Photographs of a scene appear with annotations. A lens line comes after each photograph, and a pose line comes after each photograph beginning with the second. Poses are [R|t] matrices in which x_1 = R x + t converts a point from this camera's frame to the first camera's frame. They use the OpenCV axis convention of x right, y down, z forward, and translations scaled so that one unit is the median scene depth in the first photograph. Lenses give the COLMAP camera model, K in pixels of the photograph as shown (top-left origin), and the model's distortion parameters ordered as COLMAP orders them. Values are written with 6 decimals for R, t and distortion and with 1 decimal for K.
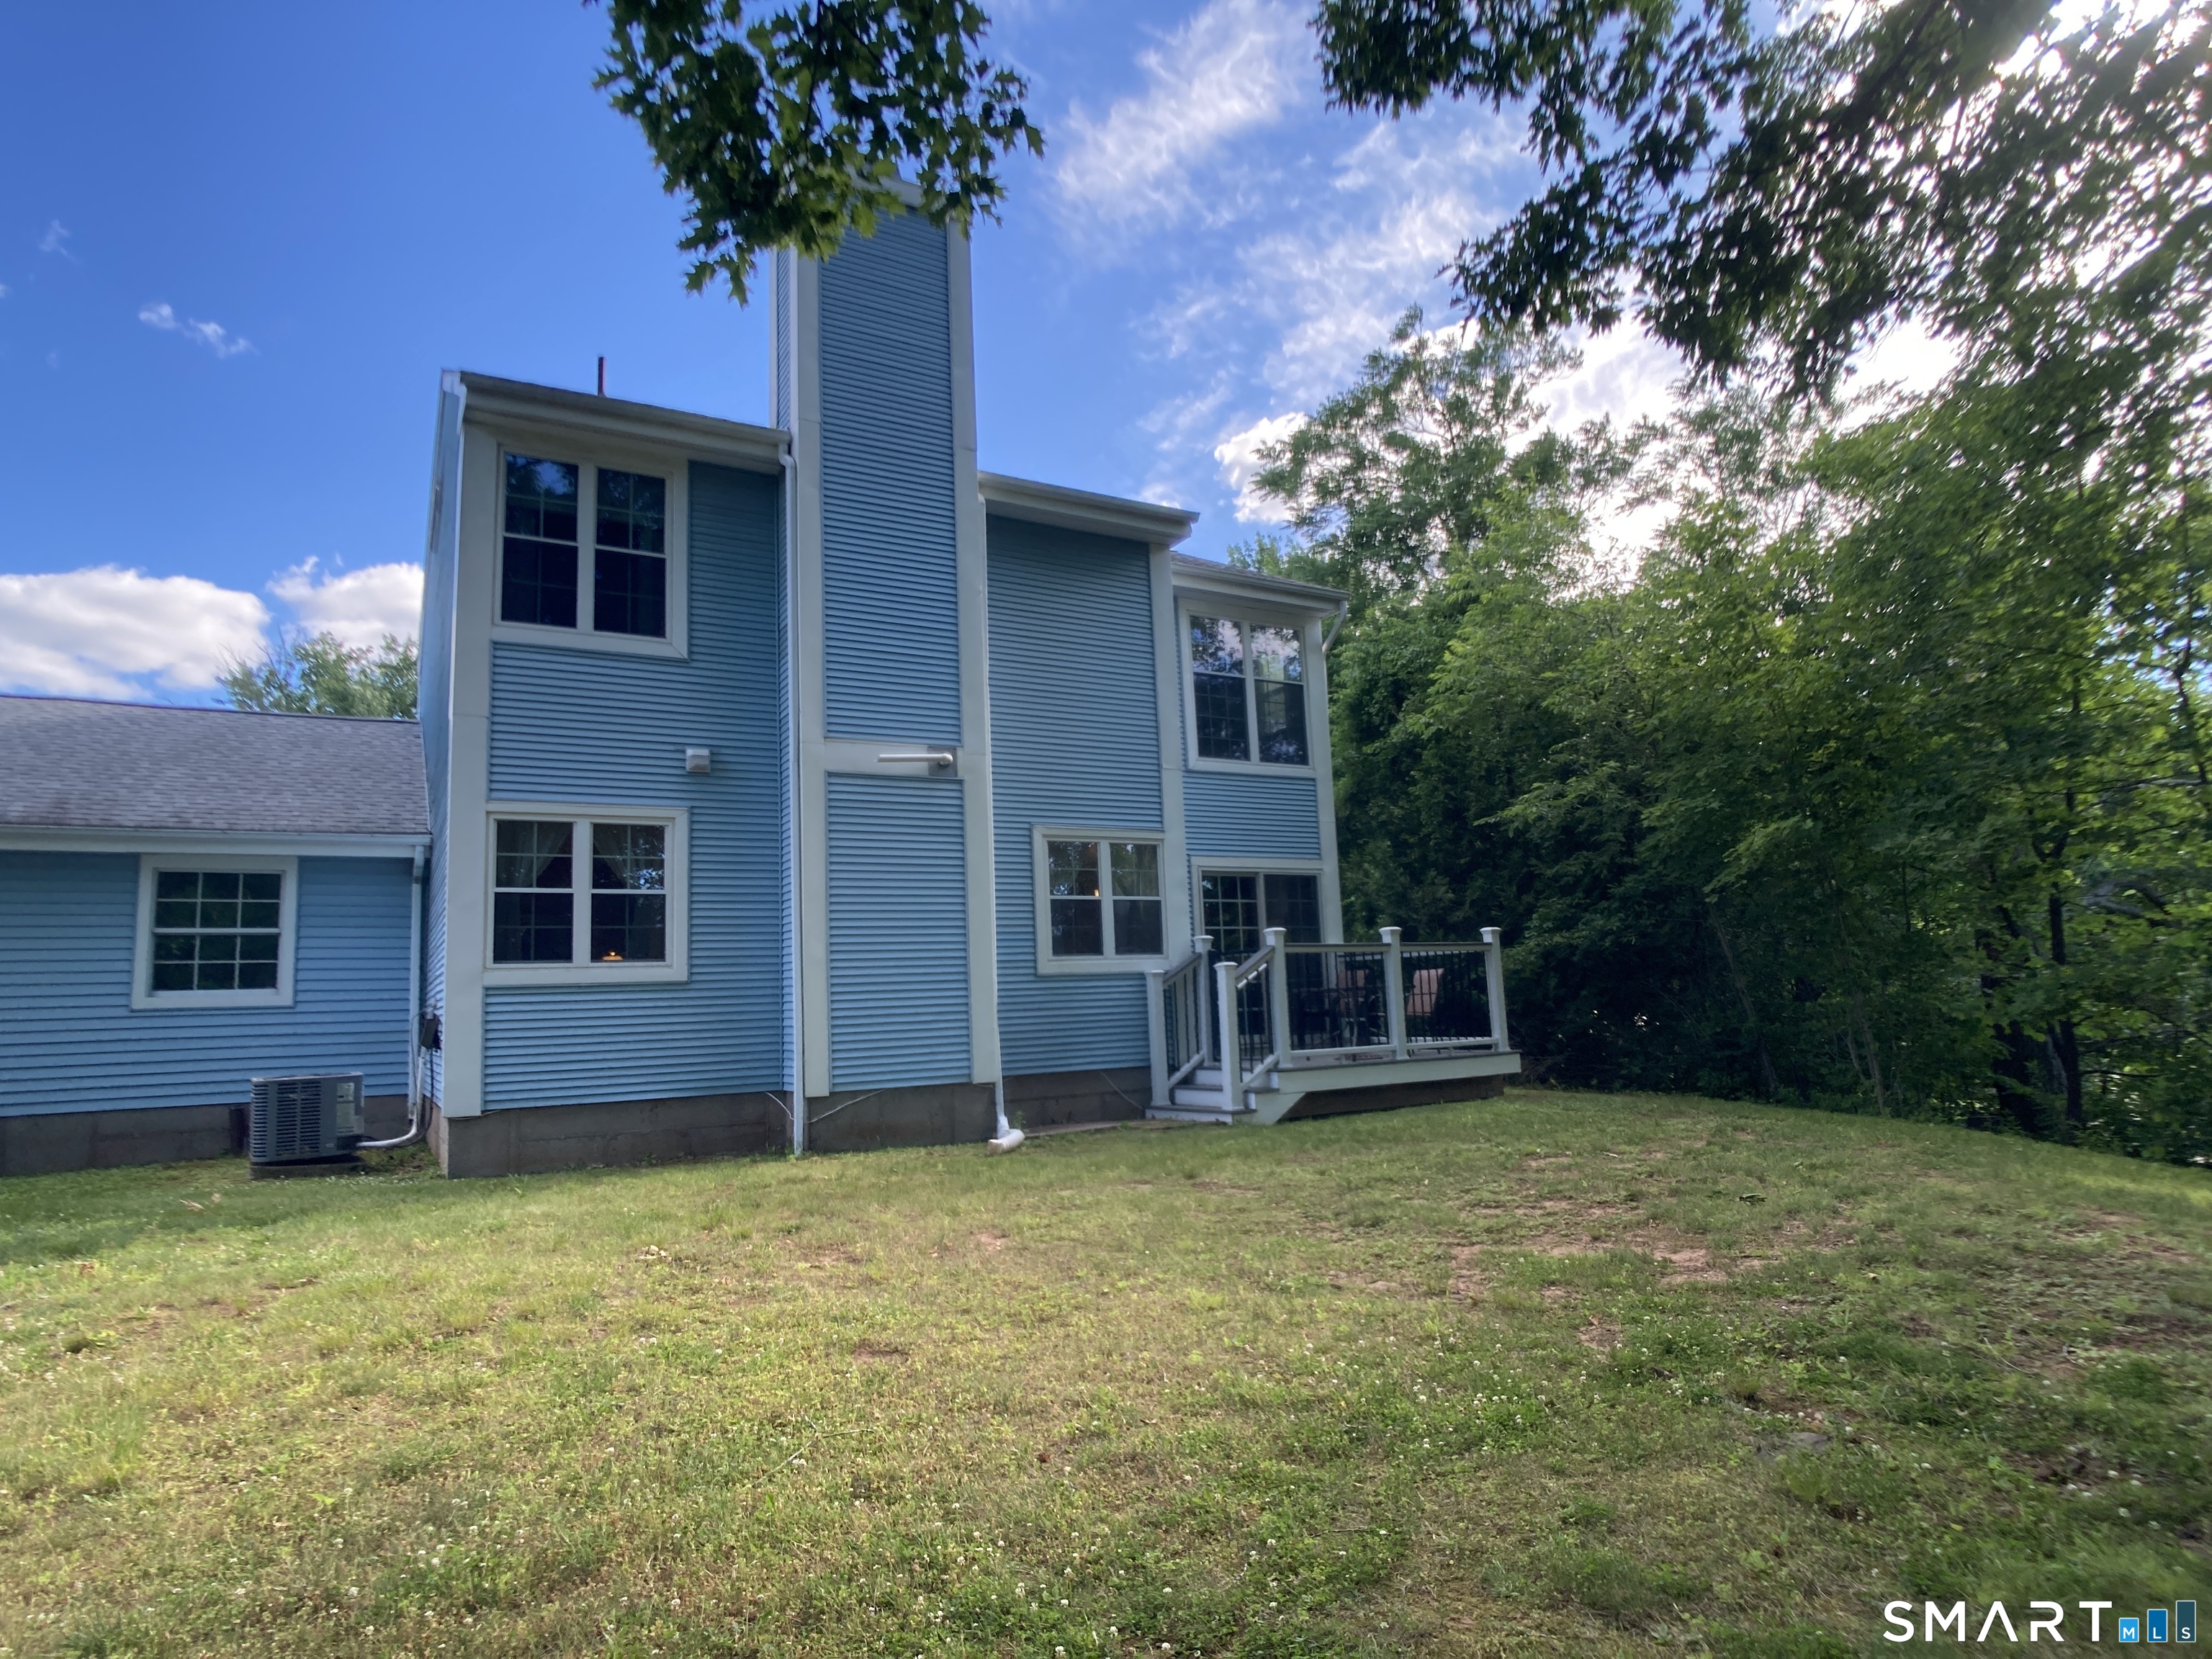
lens RADIAL K [[1266.4, 0, 1106.0], [0, 1266.4, 829.5], [0, 0, 1]] dist [-0.021134, 0.003376]
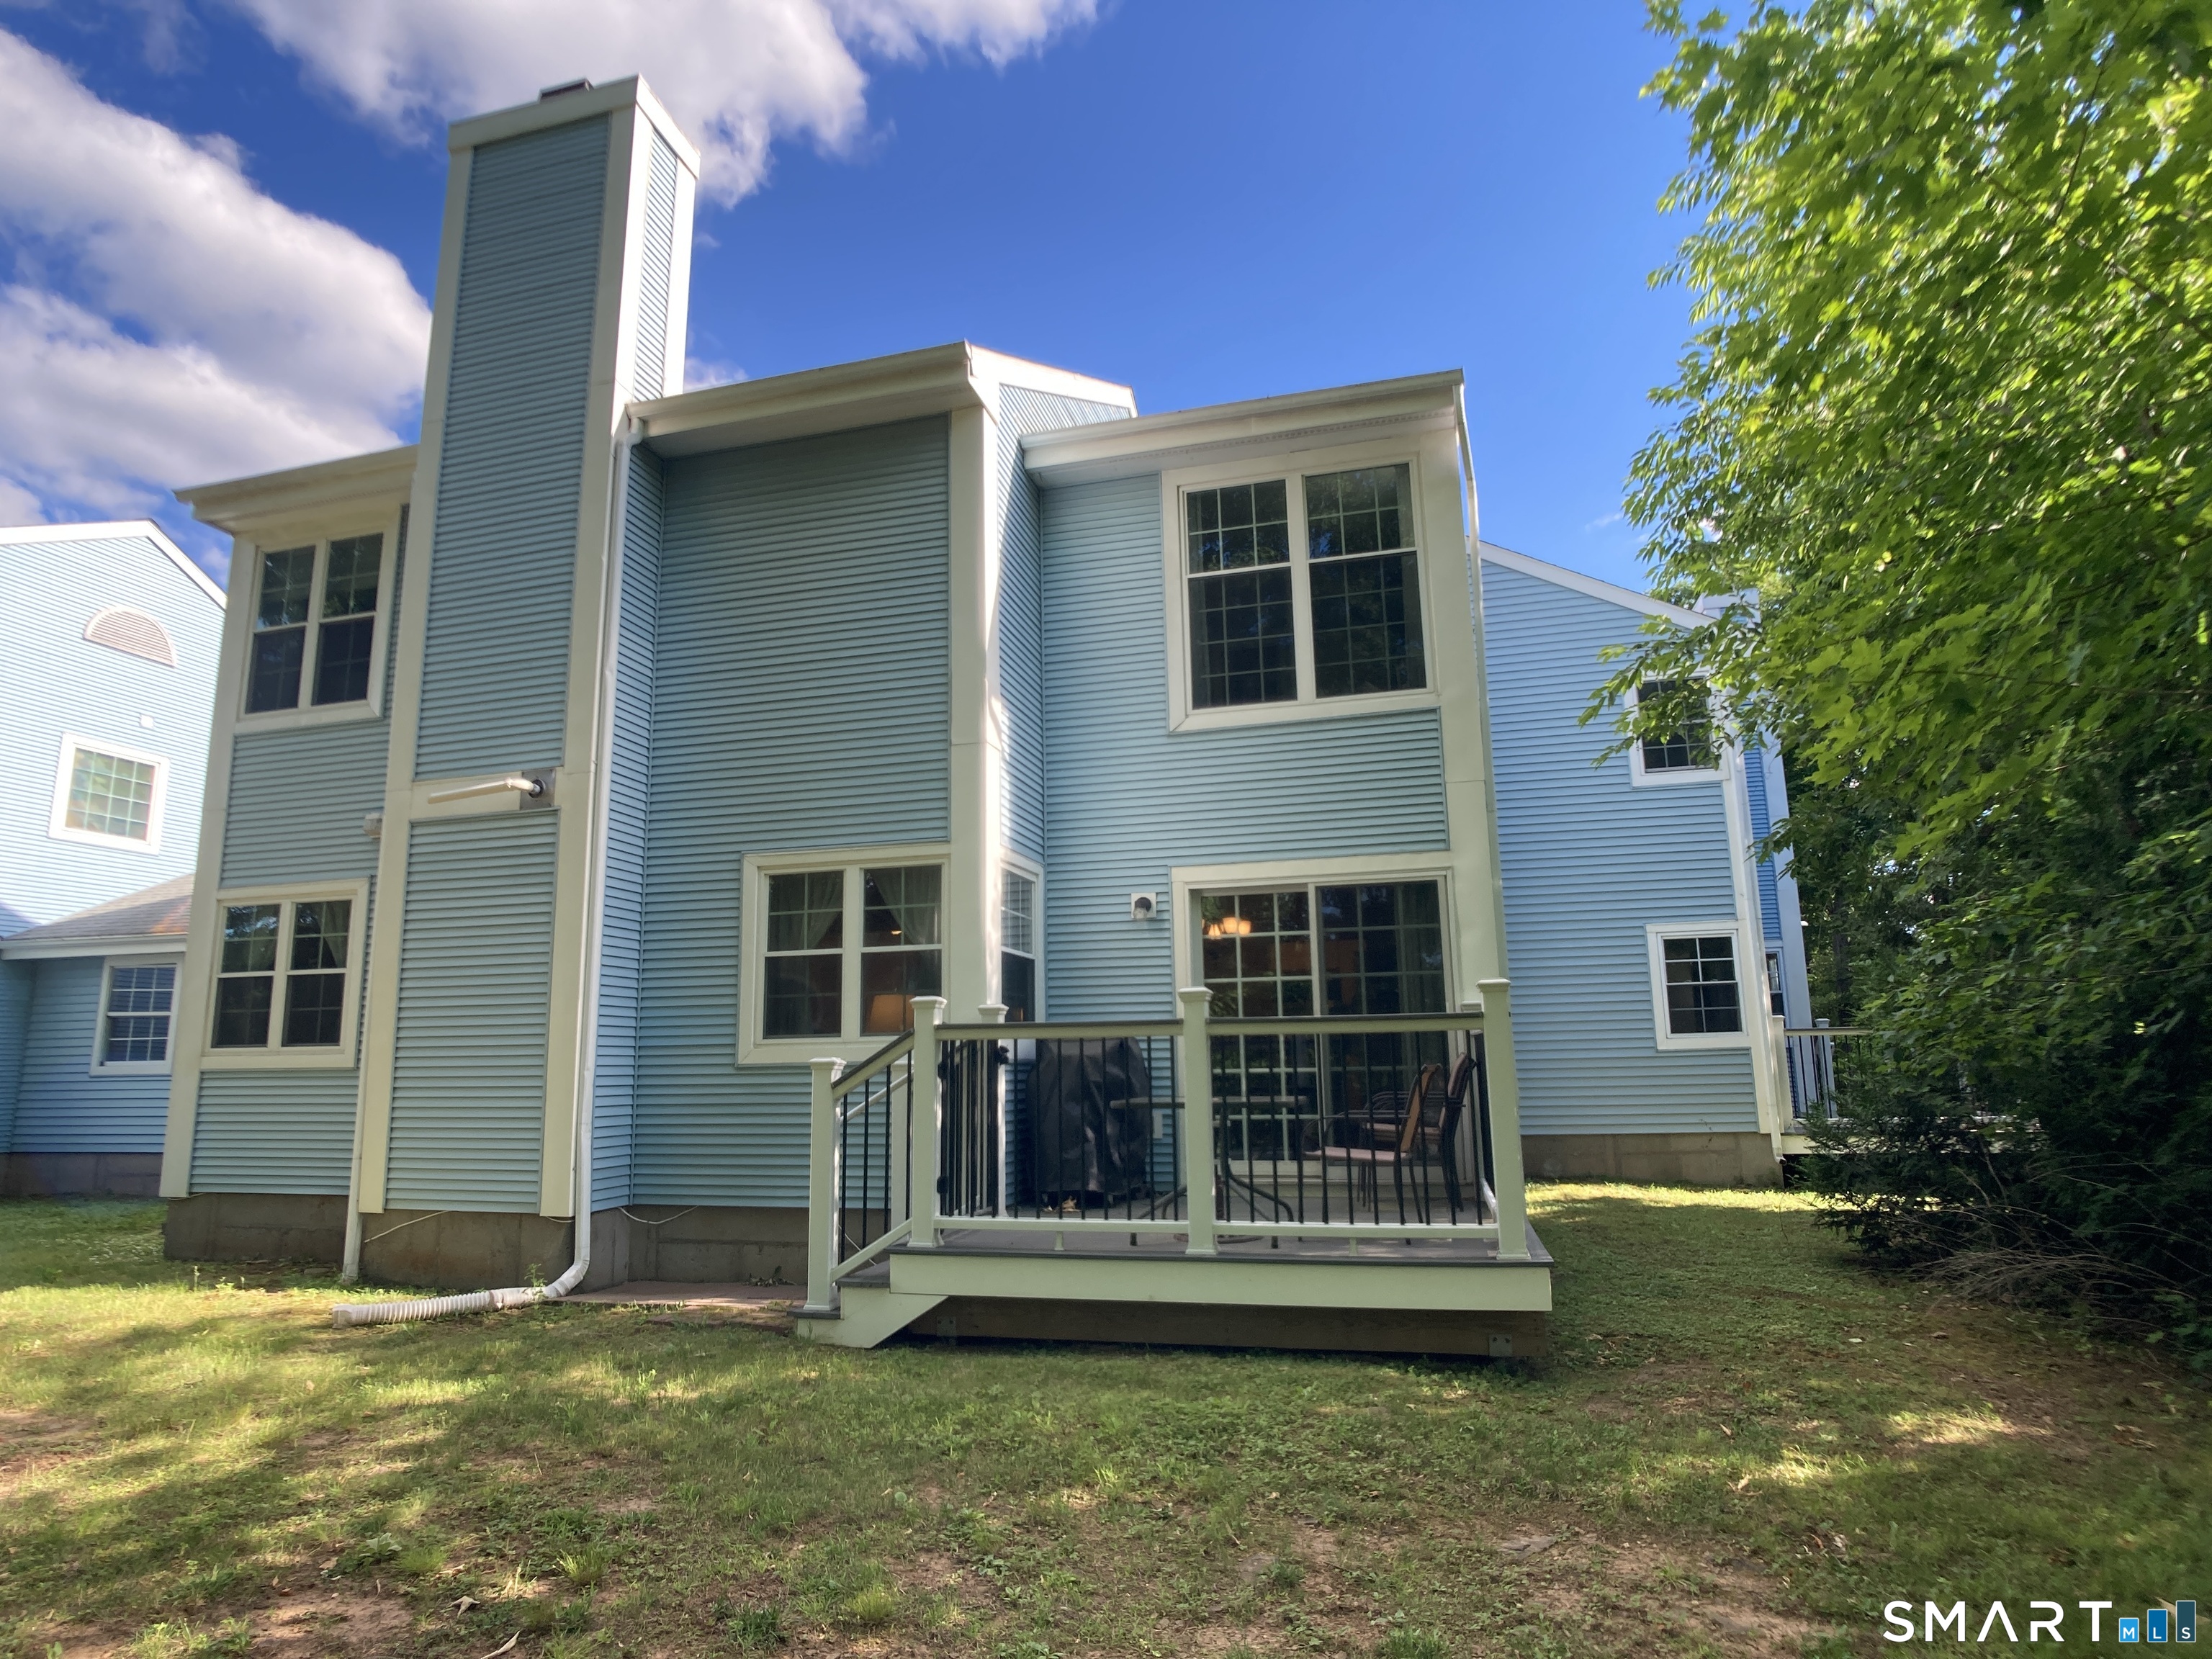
lens RADIAL K [[1266.4, 0, 1106.0], [0, 1266.4, 829.5], [0, 0, 1]] dist [-0.021134, 0.003376]
pose [[0.677581, -0.104669, -0.727962, 0.705401], [0.088787, 0.994223, -0.060311, 0.051118], [0.730069, -0.023768, 0.682960, 0.767605]]
